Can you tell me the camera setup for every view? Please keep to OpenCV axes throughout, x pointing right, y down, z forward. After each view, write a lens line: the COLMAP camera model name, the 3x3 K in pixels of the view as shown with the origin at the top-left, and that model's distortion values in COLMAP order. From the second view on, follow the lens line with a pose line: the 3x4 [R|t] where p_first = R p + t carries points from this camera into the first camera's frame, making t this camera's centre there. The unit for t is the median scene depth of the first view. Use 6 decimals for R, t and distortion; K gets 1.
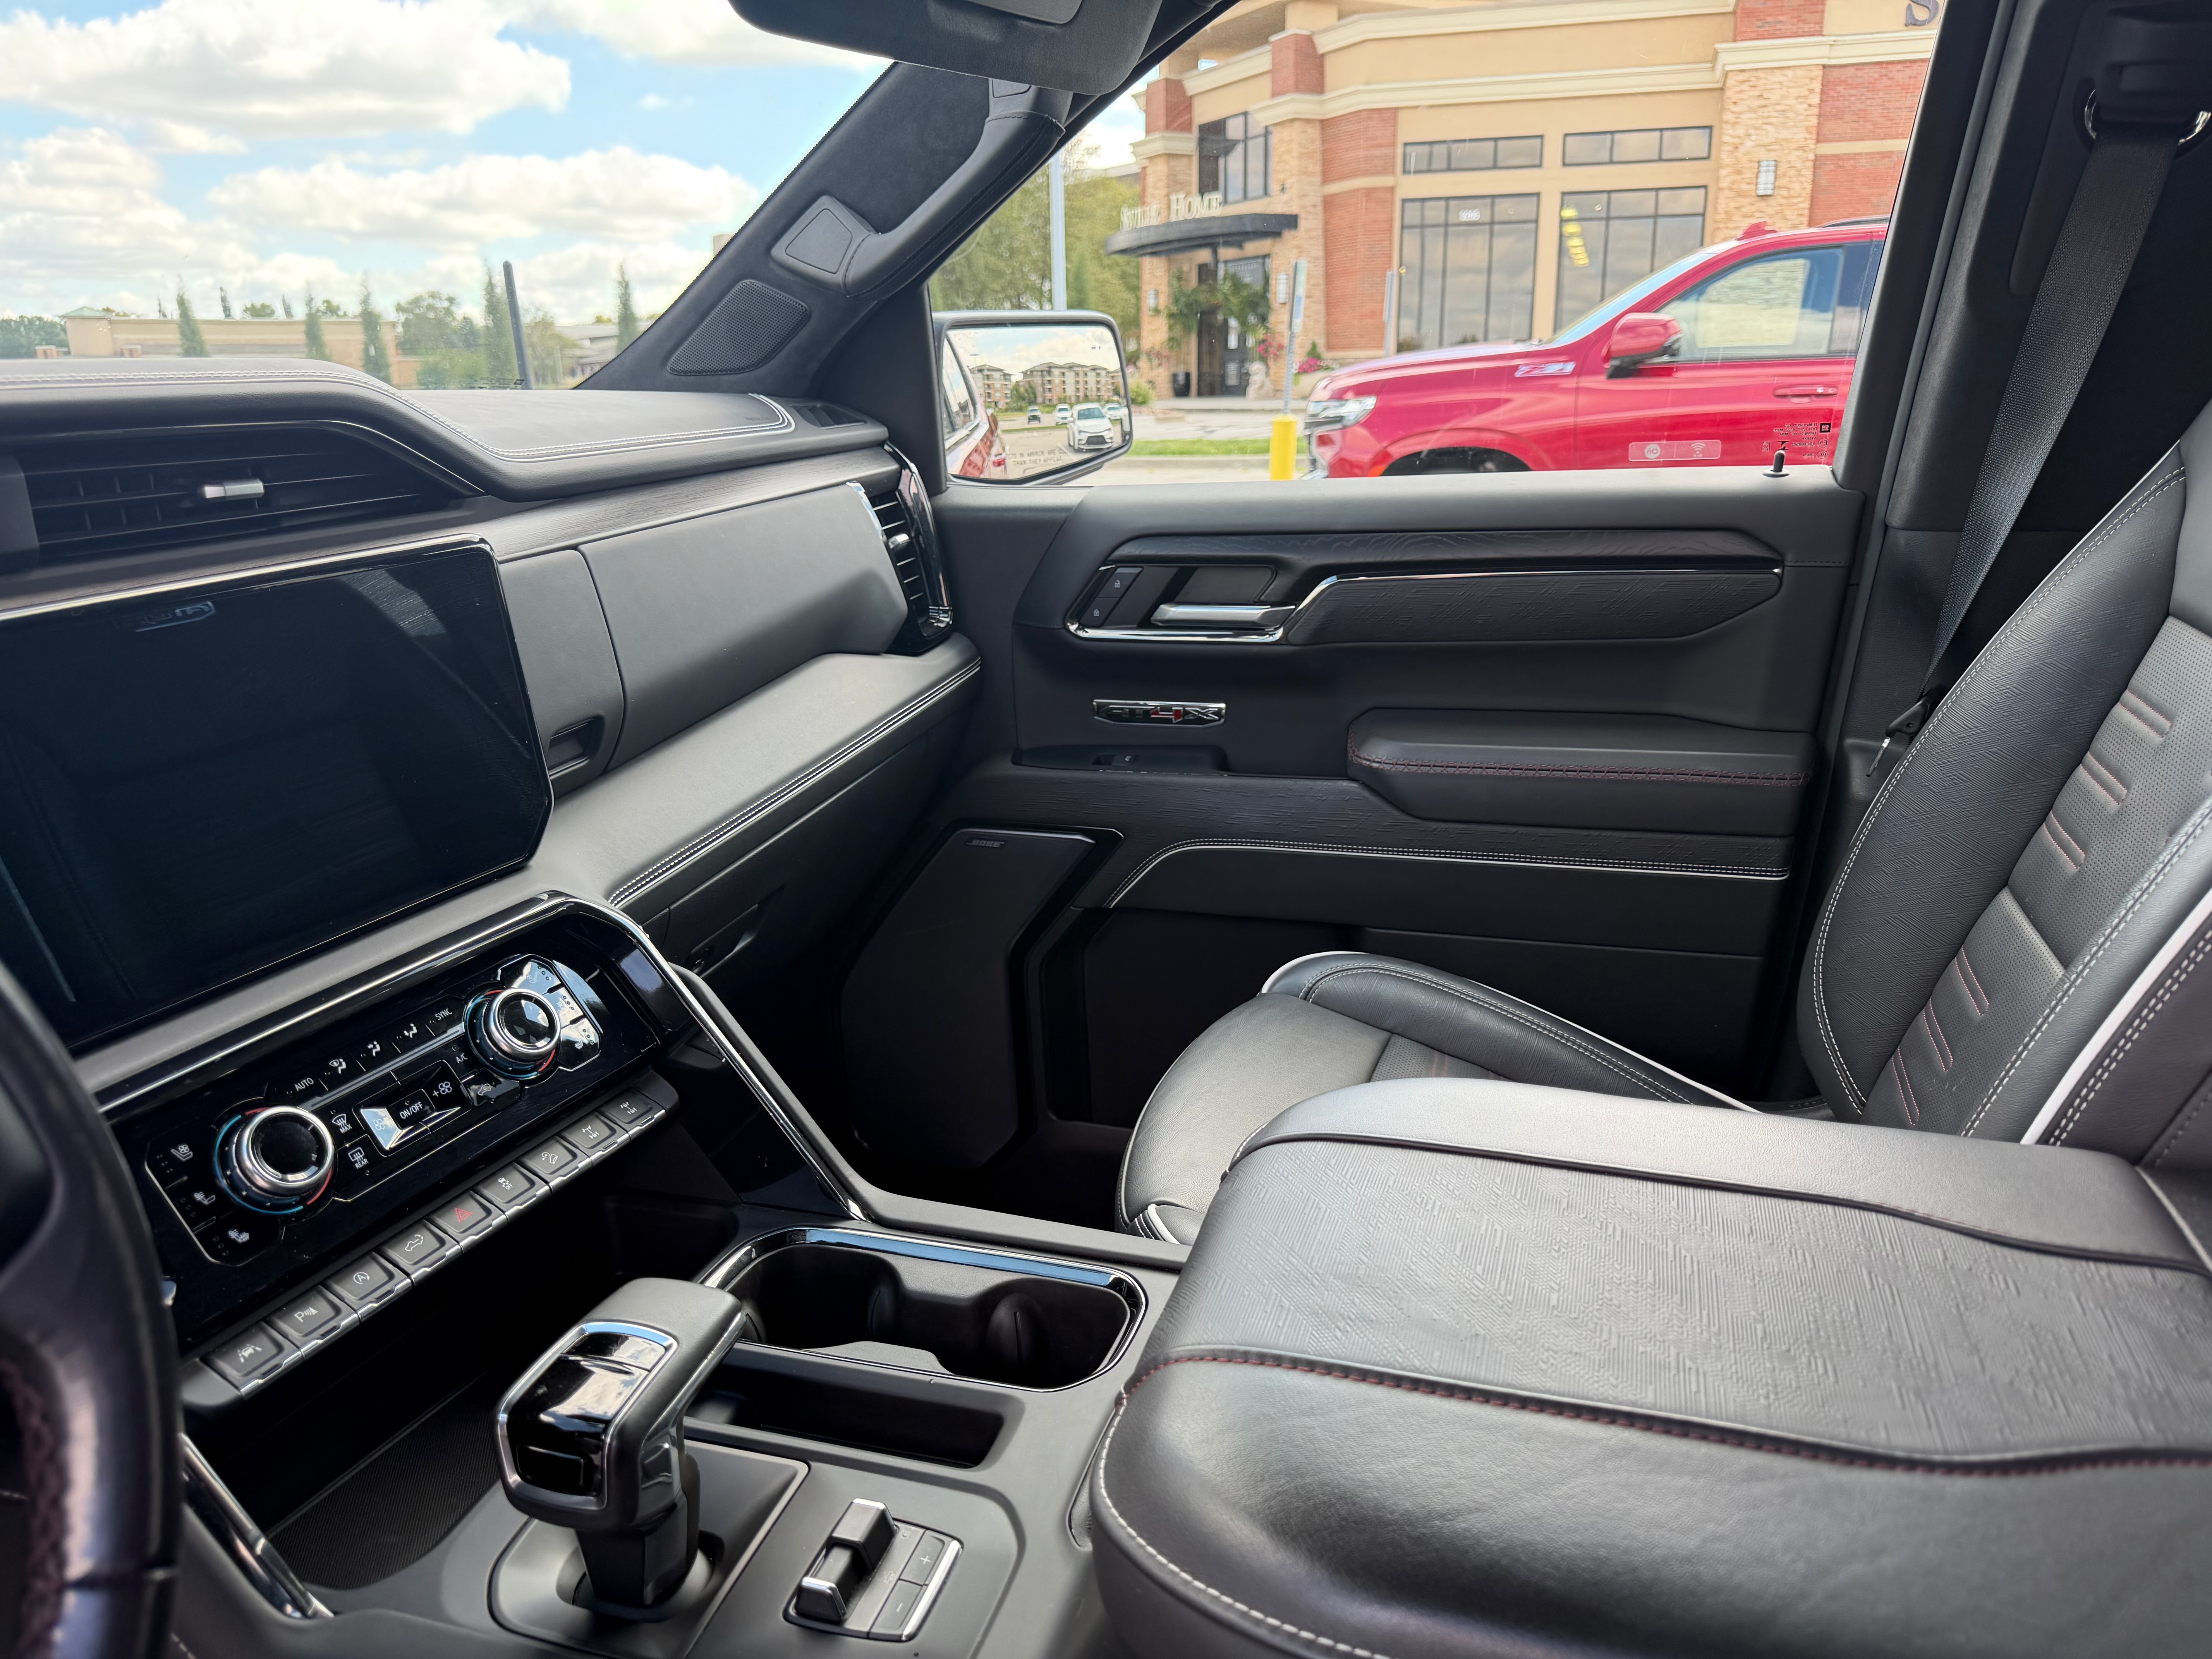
lens RADIAL K [[1568.4, 0, 1097.6], [0, 1568.4, 839.9], [0, 0, 1]] dist [0.009812, -0.036350]
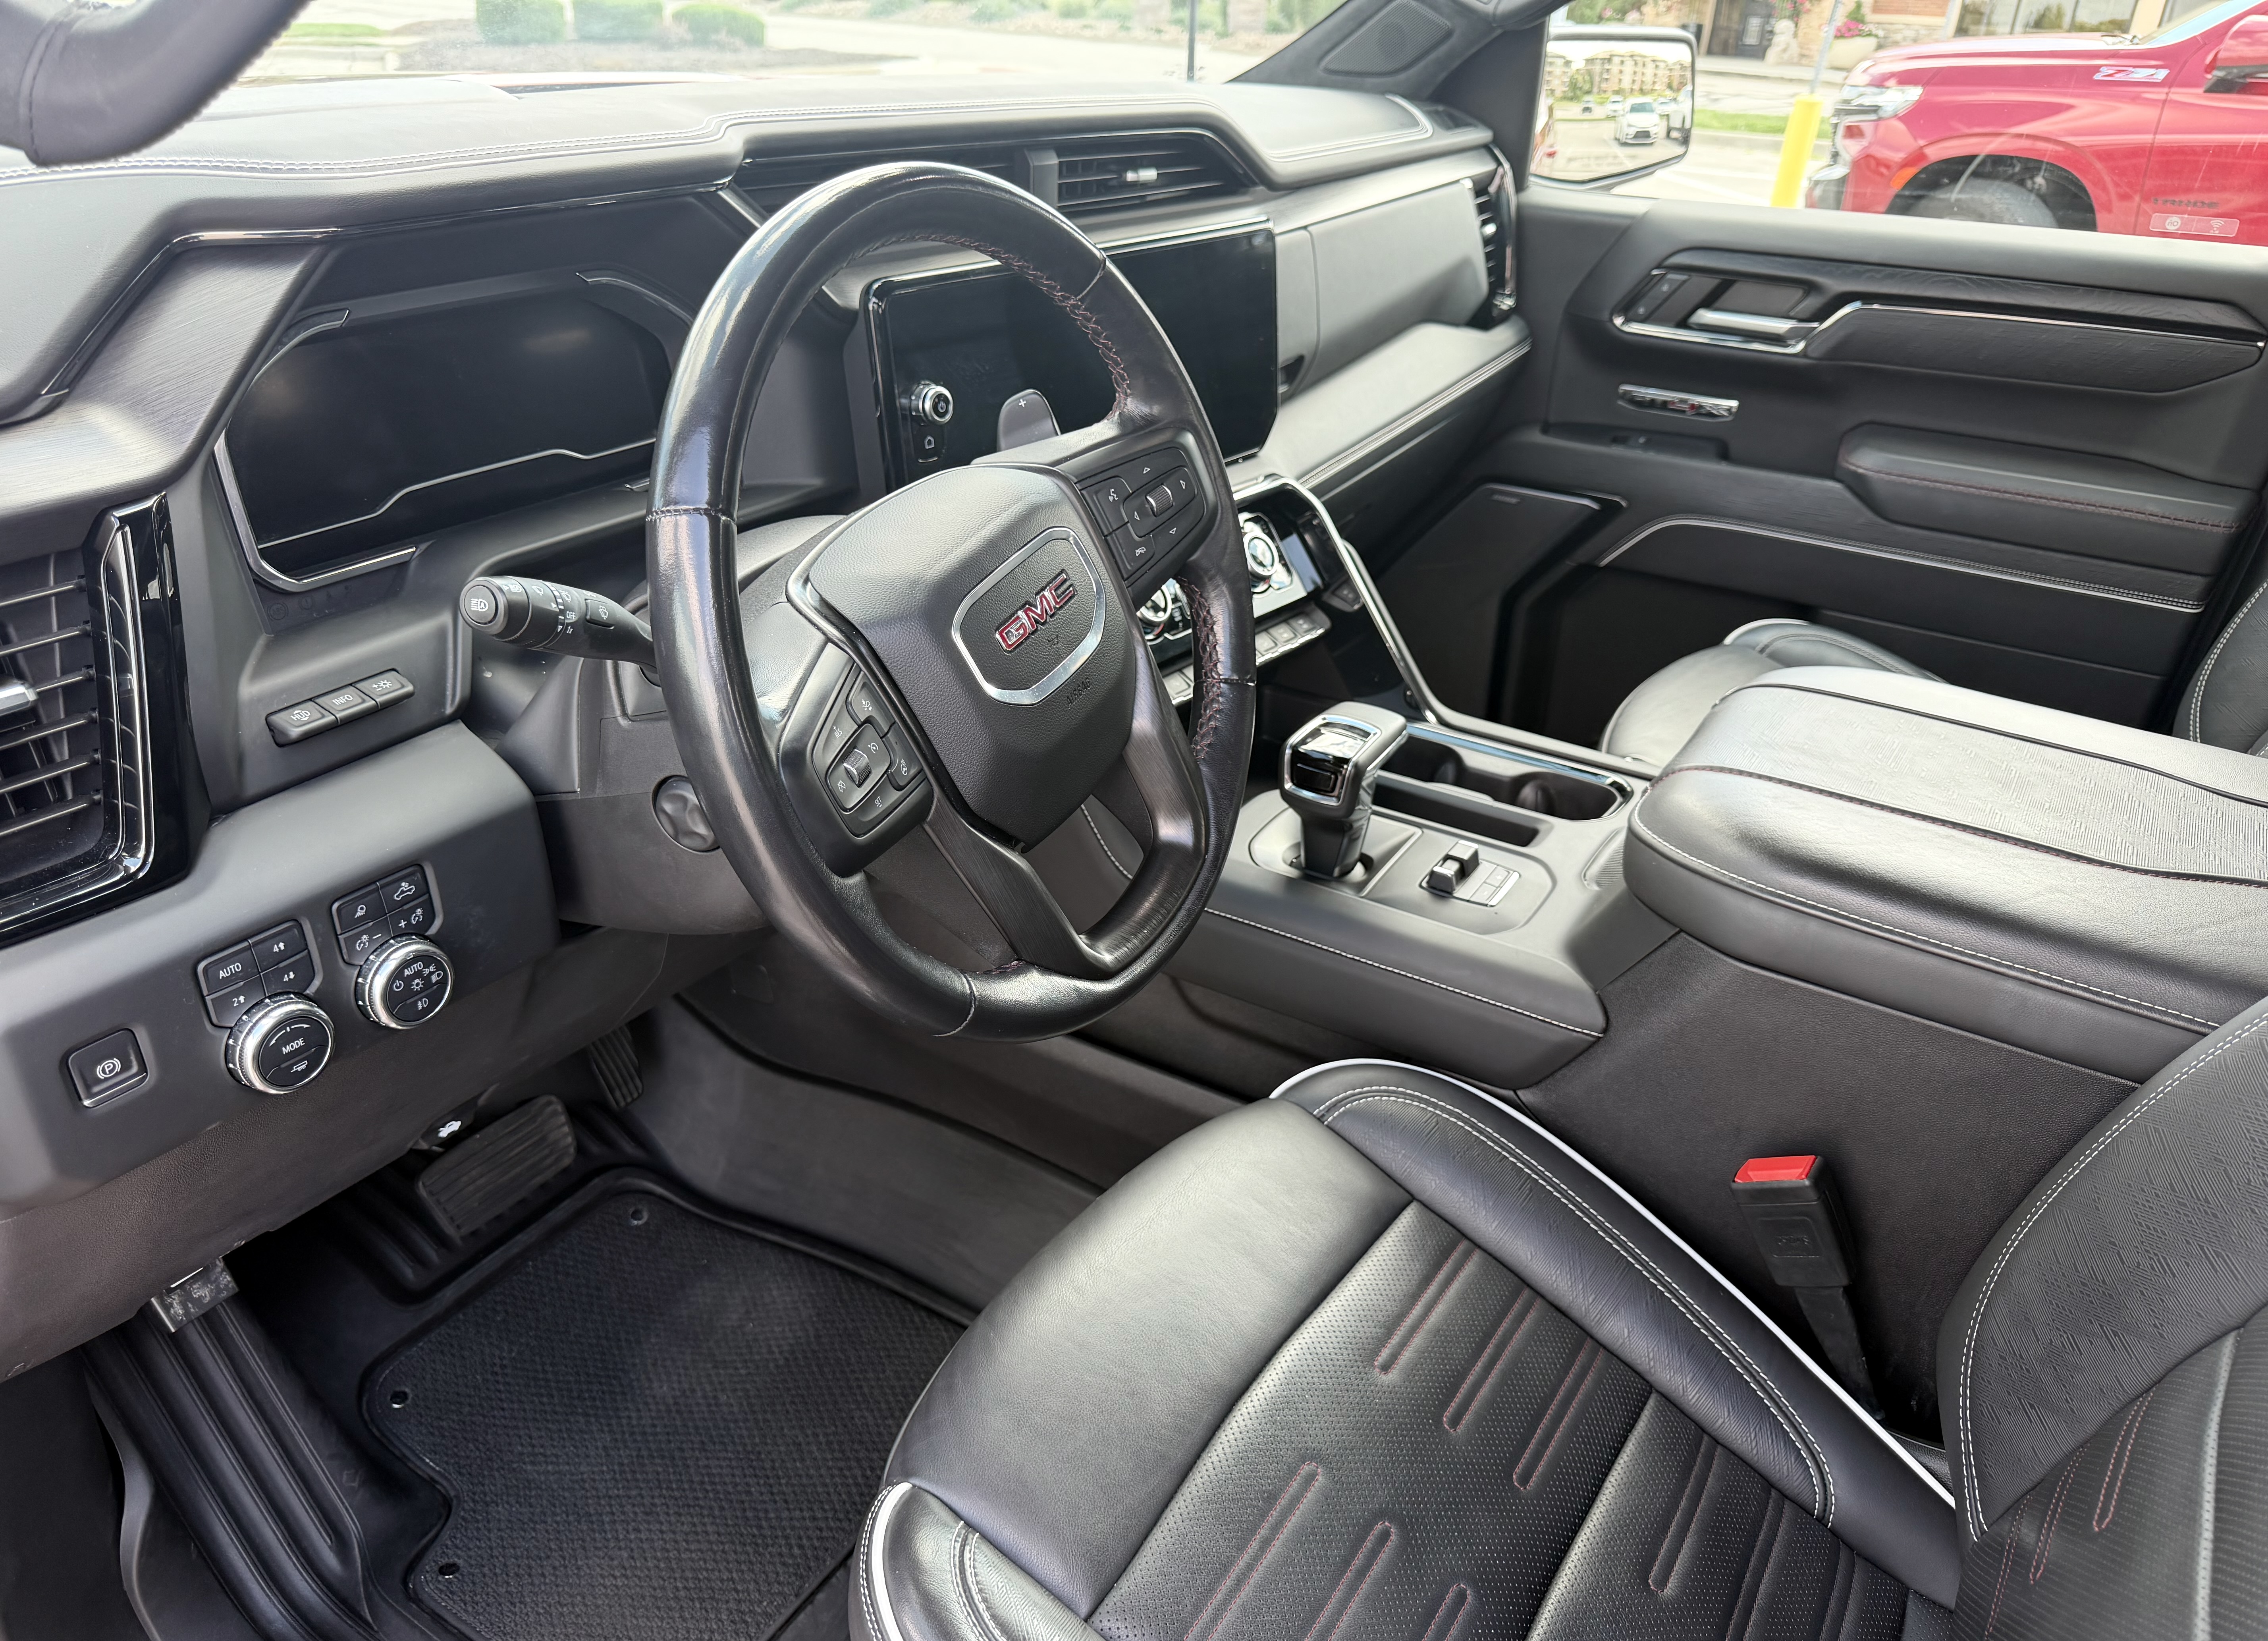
lens RADIAL K [[1598.9, 0, 1101.8], [0, 1598.9, 870.0], [0, 0, 1]] dist [-0.019015, -0.024565]
pose [[0.962724, 0.175884, -0.205494, -0.086867], [-0.128552, 0.965954, 0.224514, 0.055990], [0.237986, -0.189729, 0.952557, -0.390320]]
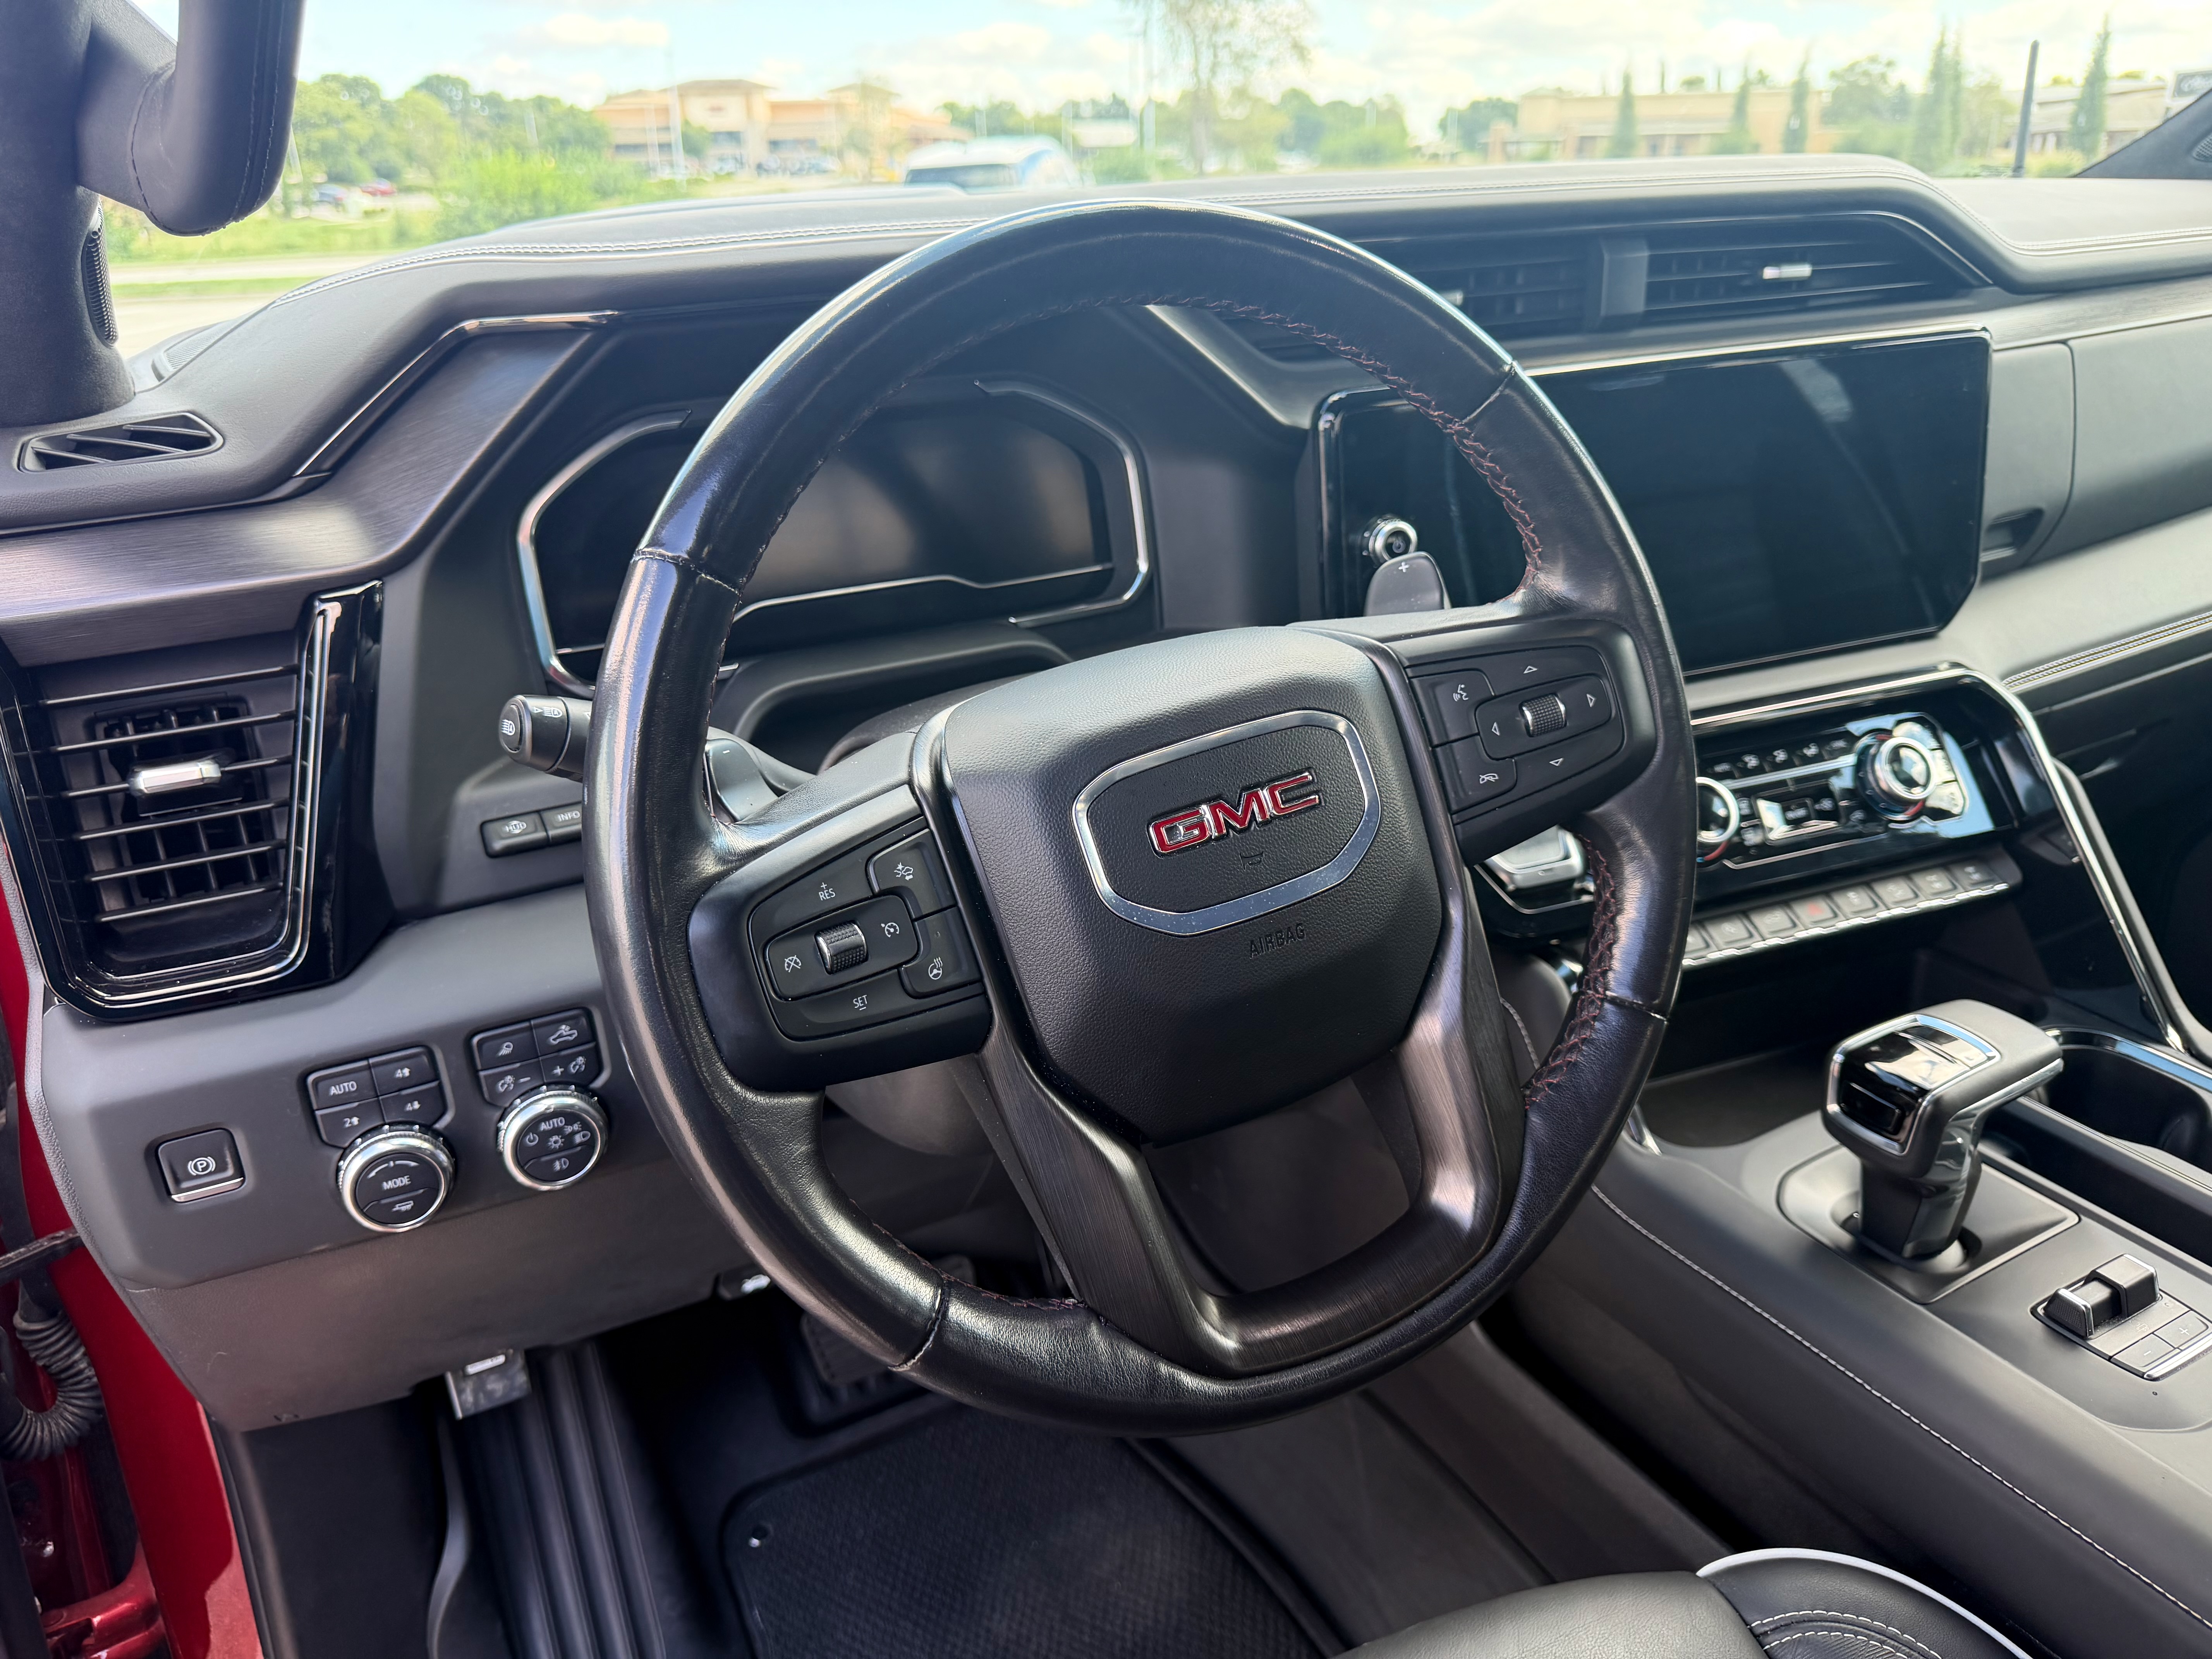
lens RADIAL K [[1568.4, 0, 1086.9], [0, 1568.4, 839.9], [0, 0, 1]] dist [0.009812, -0.036350]
pose [[0.693929, 0.271328, -0.666966, -0.005613], [-0.183977, 0.962352, 0.200079, 0.030828], [0.696143, -0.016134, 0.717722, -0.139426]]
